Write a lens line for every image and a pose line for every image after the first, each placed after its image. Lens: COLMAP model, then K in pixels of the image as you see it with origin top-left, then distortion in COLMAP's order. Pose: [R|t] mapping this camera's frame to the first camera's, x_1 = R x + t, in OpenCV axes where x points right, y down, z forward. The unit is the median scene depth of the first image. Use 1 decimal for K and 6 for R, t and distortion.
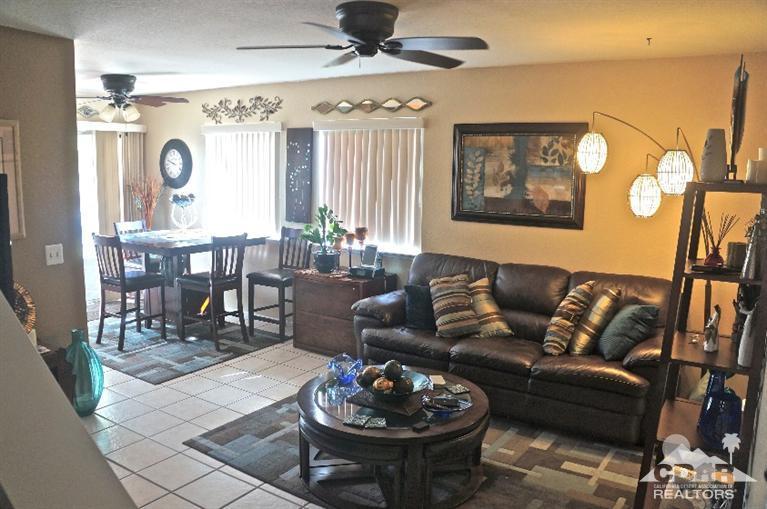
lens RADIAL K [[603.4, 0, 383.5], [0, 603.4, 254.5], [0, 0, 1]] dist [-0.187731, 0.139973]
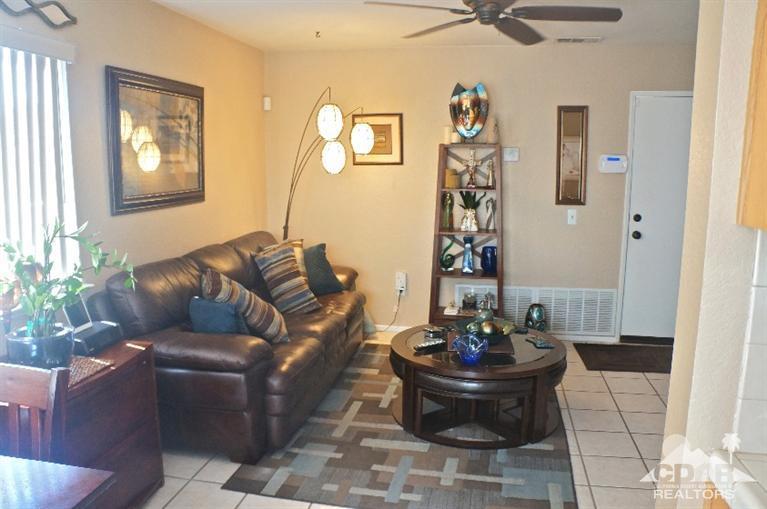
lens RADIAL K [[603.4, 0, 383.5], [0, 603.4, 254.5], [0, 0, 1]] dist [-0.187731, 0.139973]
pose [[-0.377069, -0.165174, 0.911338, -0.490731], [0.121369, 0.966672, 0.225420, -0.105546], [-0.918199, 0.195607, -0.344455, 0.825334]]
